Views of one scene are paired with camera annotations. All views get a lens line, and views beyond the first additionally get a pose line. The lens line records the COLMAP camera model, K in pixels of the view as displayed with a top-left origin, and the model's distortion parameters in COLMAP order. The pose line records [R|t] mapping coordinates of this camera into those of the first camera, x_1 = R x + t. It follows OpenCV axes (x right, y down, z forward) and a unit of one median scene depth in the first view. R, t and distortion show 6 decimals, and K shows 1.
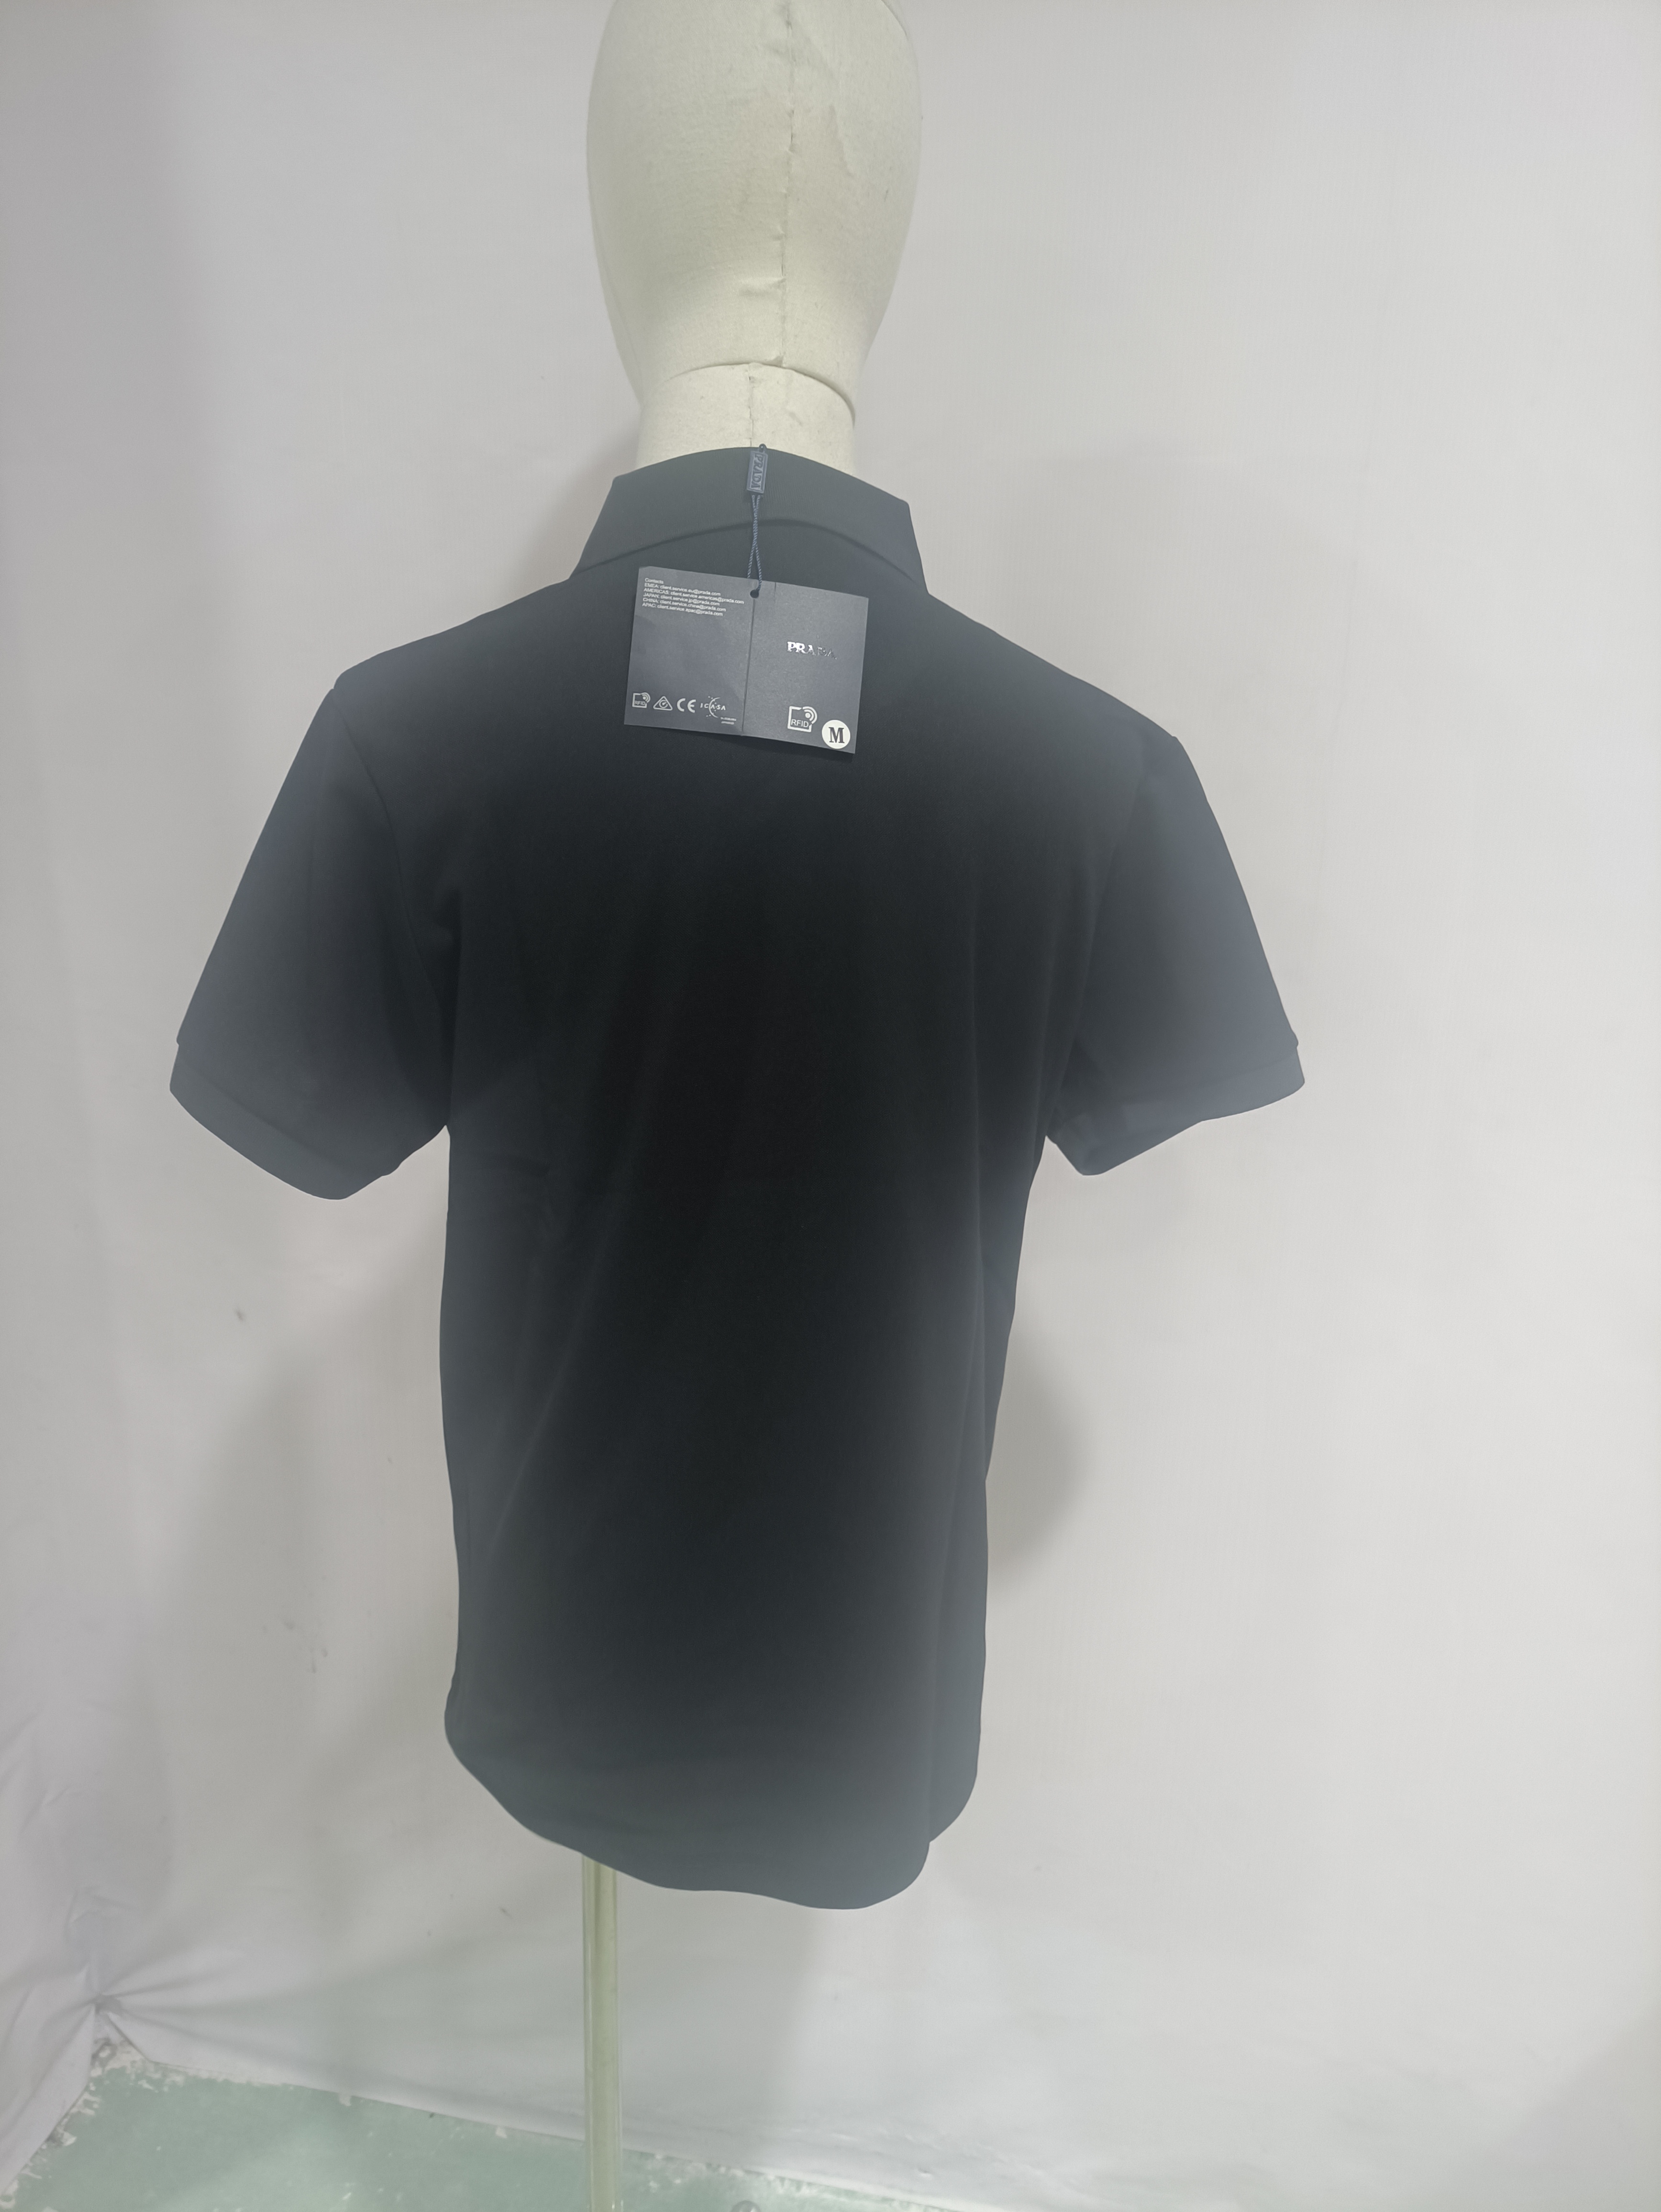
lens RADIAL K [[1491.6, 0, 830.5], [0, 1491.6, 1106.0], [0, 0, 1]] dist [0.003004, 0.000514]
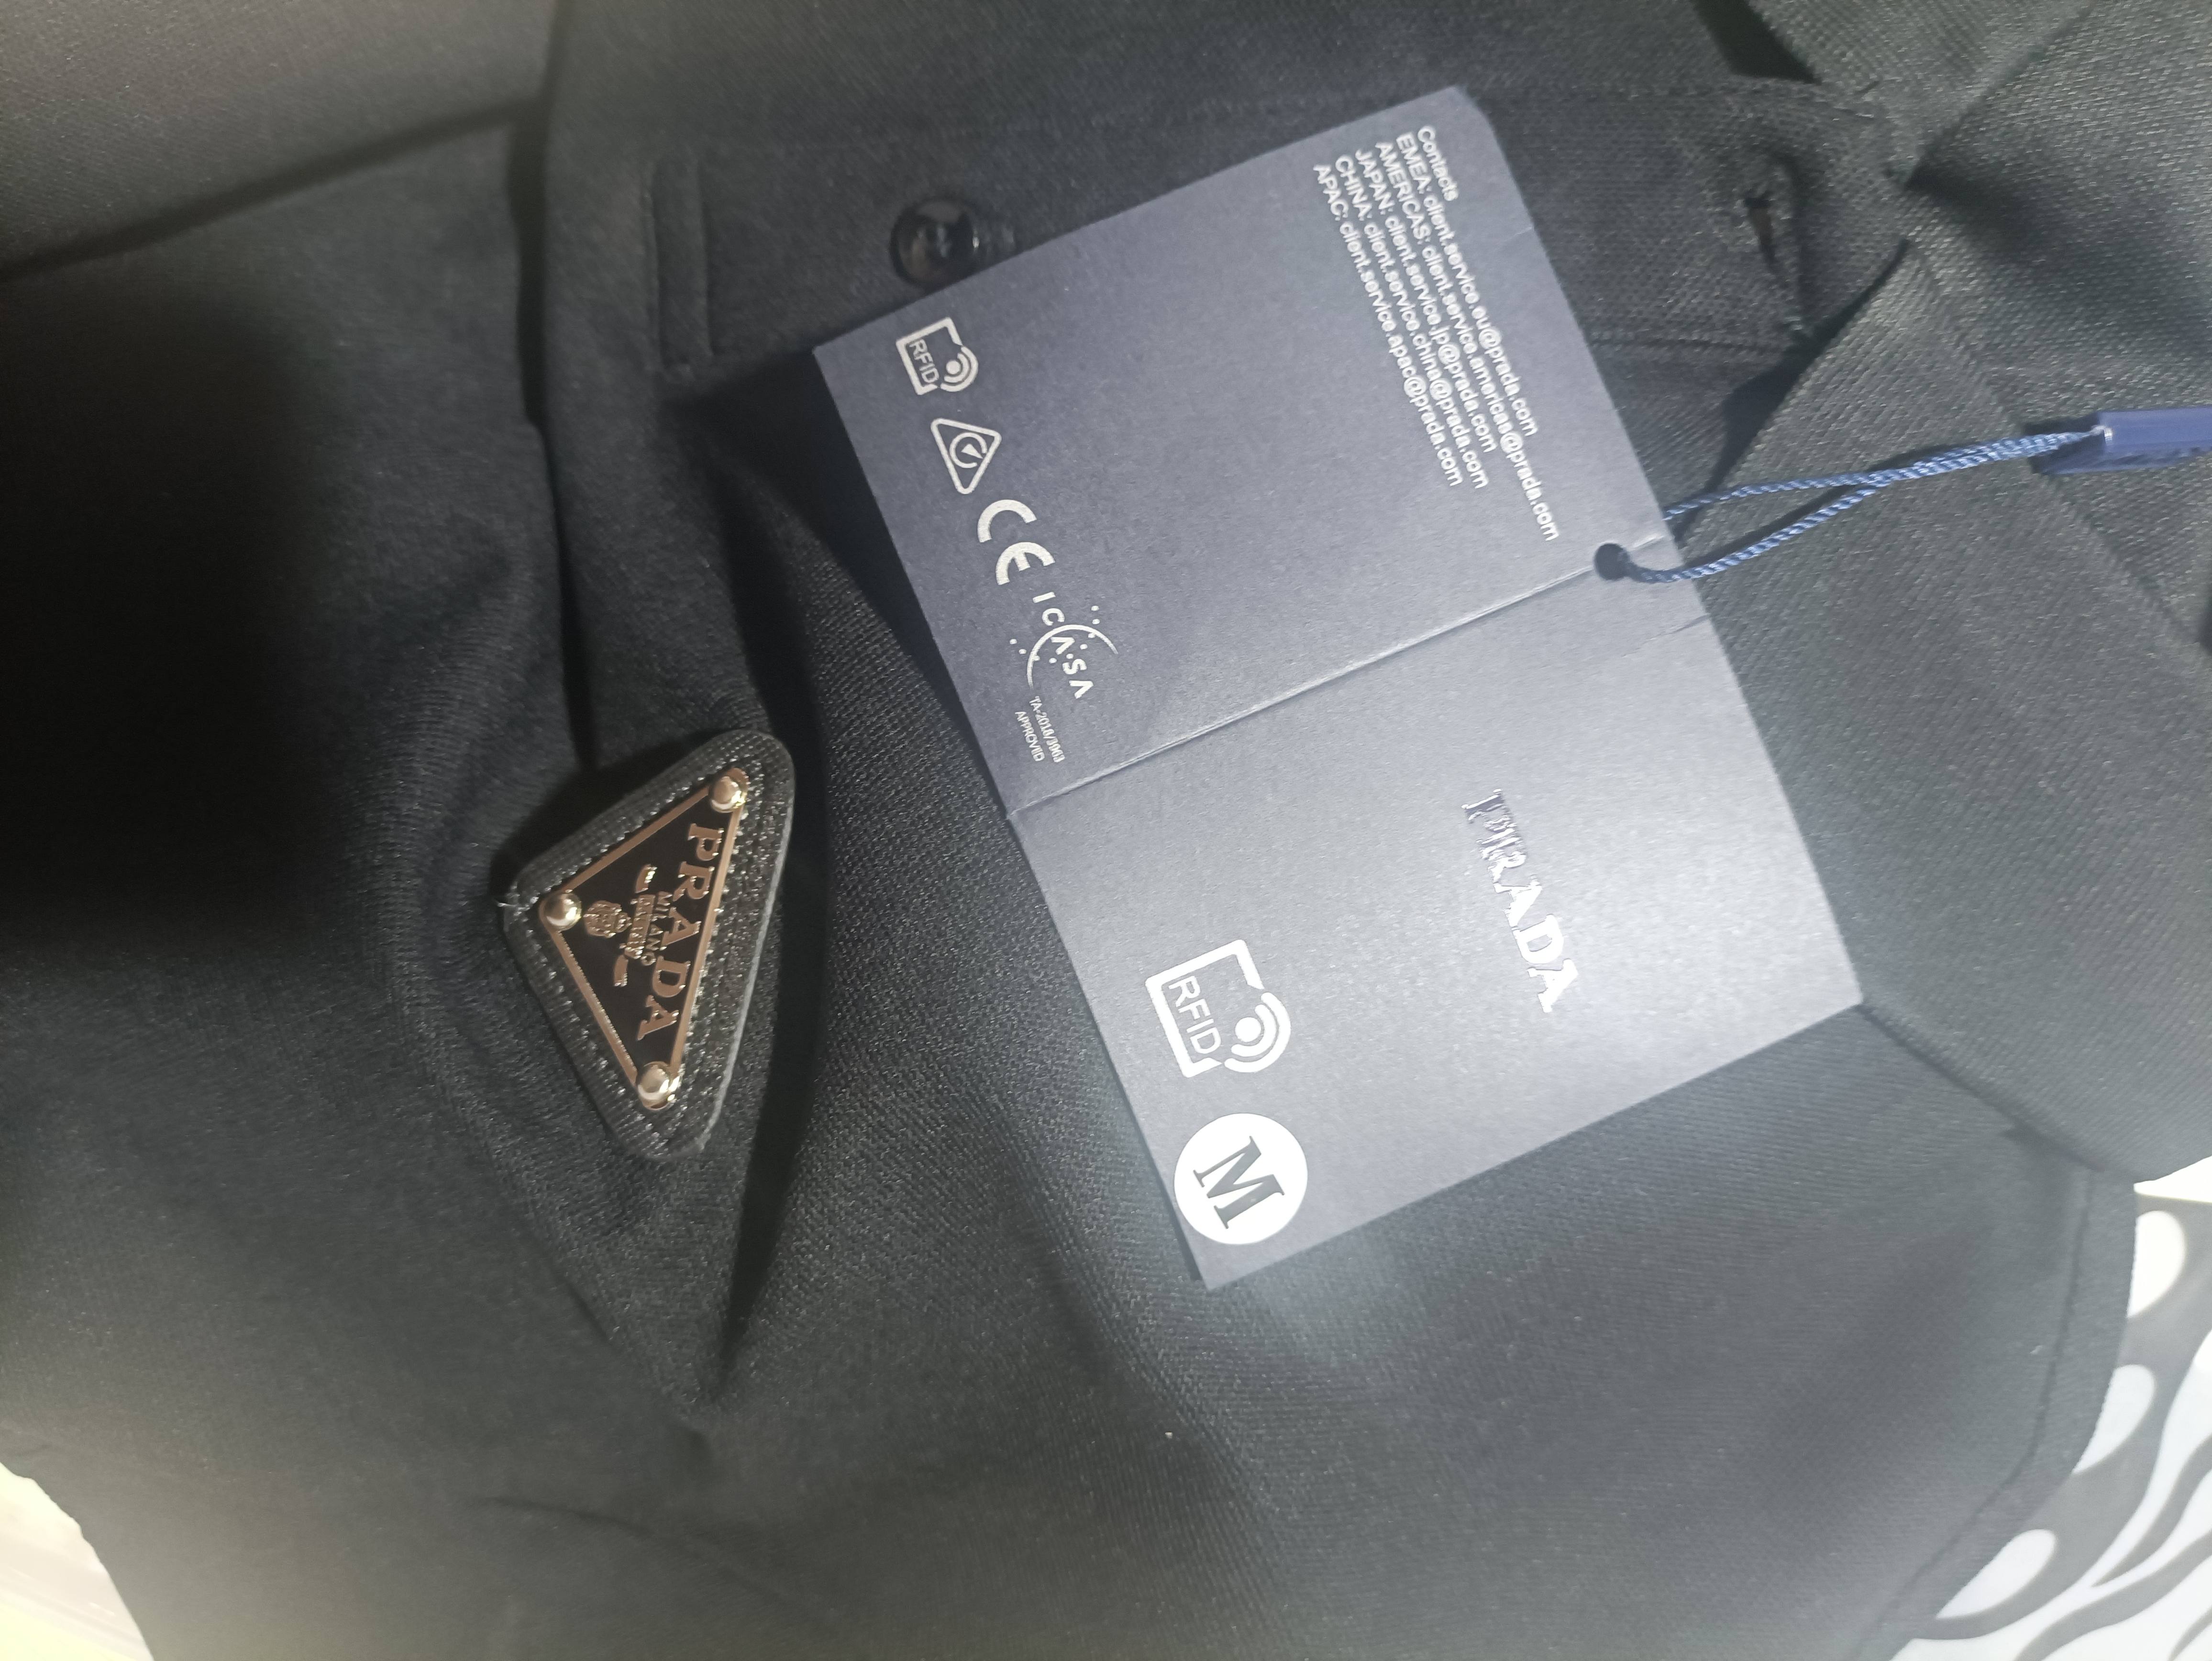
lens RADIAL K [[1617.4, 0, 1106.0], [0, 1617.4, 830.5], [0, 0, 1]] dist [0.003908, -0.000892]
pose [[0.471618, 0.872102, -0.130438, -0.018912], [-0.877107, 0.479192, 0.032543, -0.254956], [0.090886, 0.099061, 0.990922, 0.727487]]
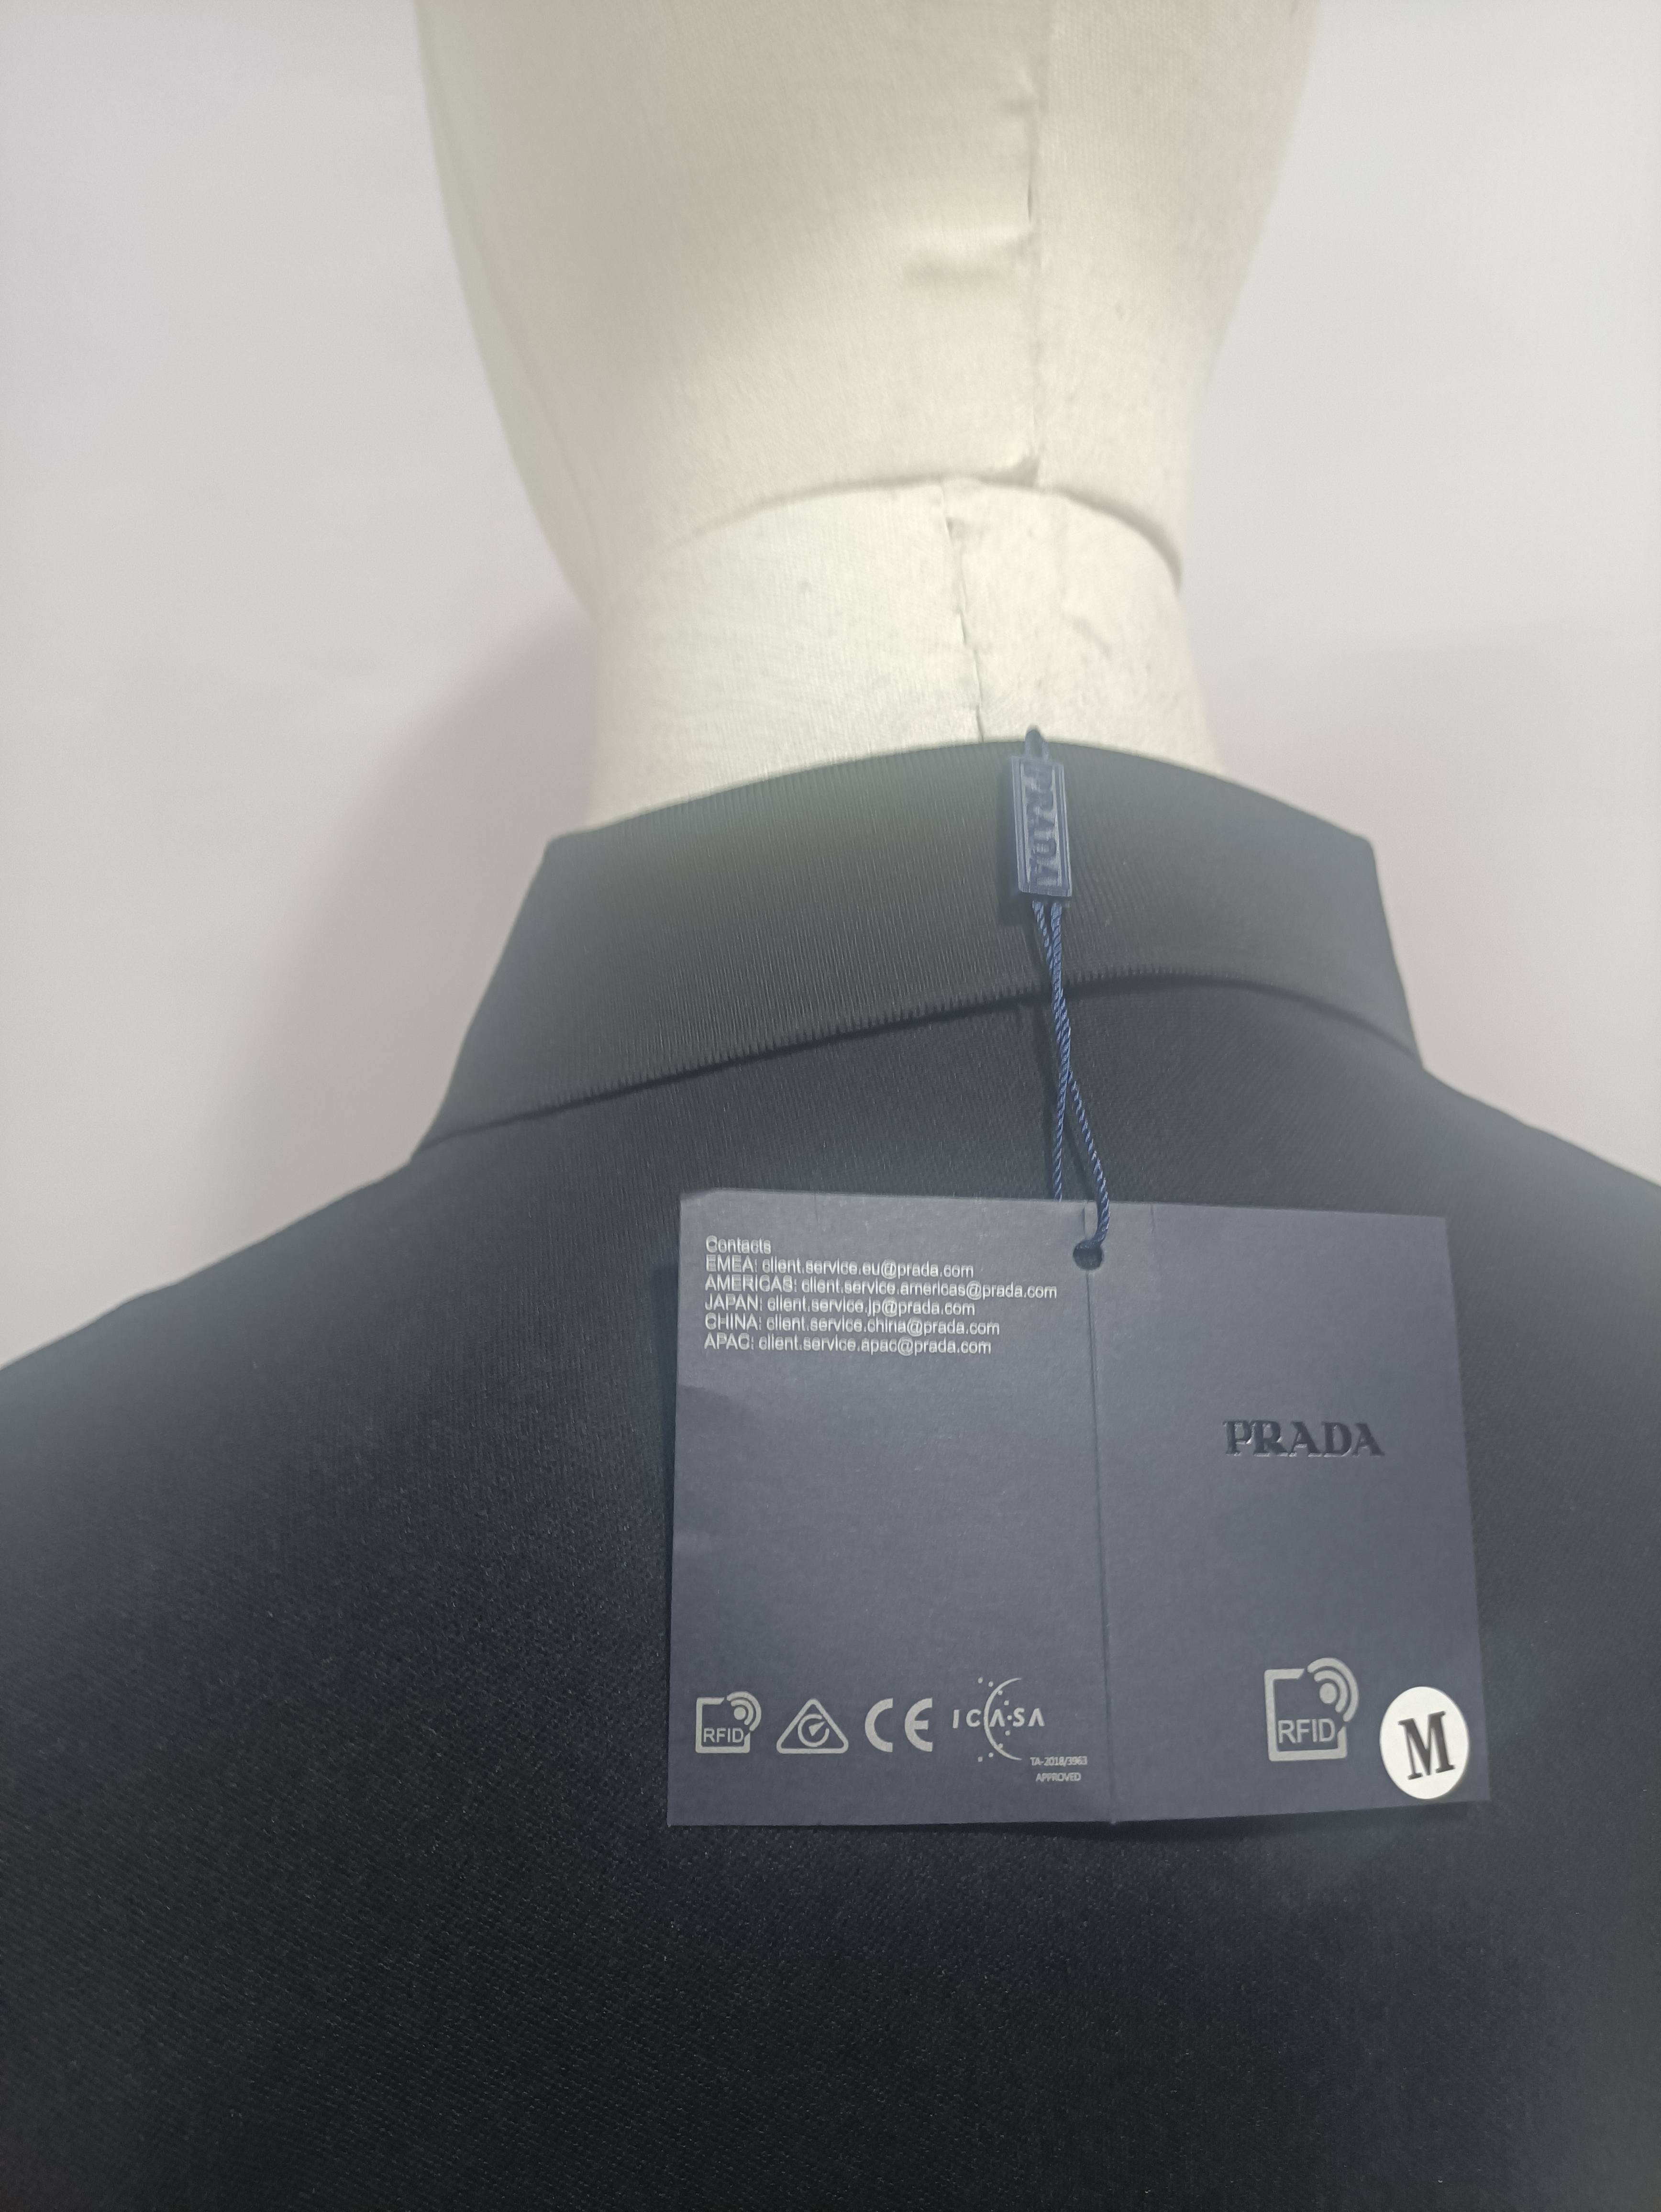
lens RADIAL K [[1617.4, 0, 830.5], [0, 1617.4, 1106.0], [0, 0, 1]] dist [0.003908, -0.000892]
pose [[0.994620, -0.065349, 0.080384, -0.118606], [0.072703, 0.993078, -0.092253, -0.334867], [-0.073799, 0.097601, 0.992486, 0.671882]]
